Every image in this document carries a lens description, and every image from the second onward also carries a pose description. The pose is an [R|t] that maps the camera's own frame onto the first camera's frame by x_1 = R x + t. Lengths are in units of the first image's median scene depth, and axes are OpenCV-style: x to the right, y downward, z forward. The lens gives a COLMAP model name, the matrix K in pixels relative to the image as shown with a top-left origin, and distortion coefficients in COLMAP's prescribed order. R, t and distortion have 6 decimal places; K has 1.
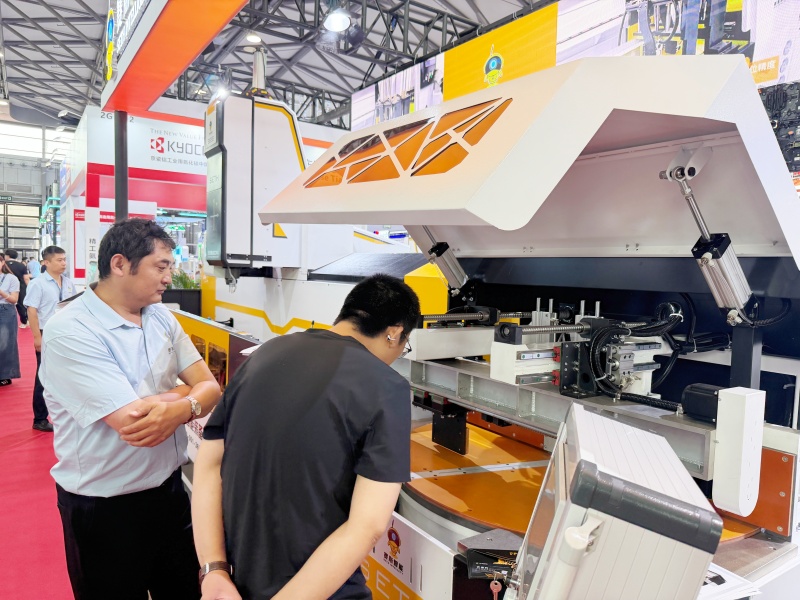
lens RADIAL K [[565.3, 0, 402.6], [0, 565.3, 298.8], [0, 0, 1]] dist [0.020325, -0.017995]
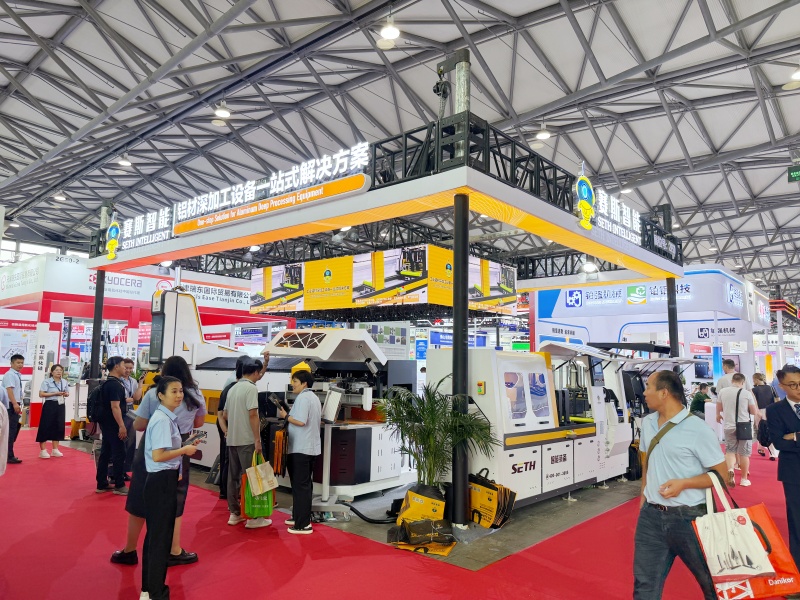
lens RADIAL K [[565.3, 0, 403.2], [0, 565.3, 299.5], [0, 0, 1]] dist [0.020325, -0.017995]
pose [[0.963637, 0.010547, 0.267006, -0.460030], [0.032460, 0.987201, -0.156145, 0.156006], [-0.265235, 0.159135, 0.950961, -3.706278]]
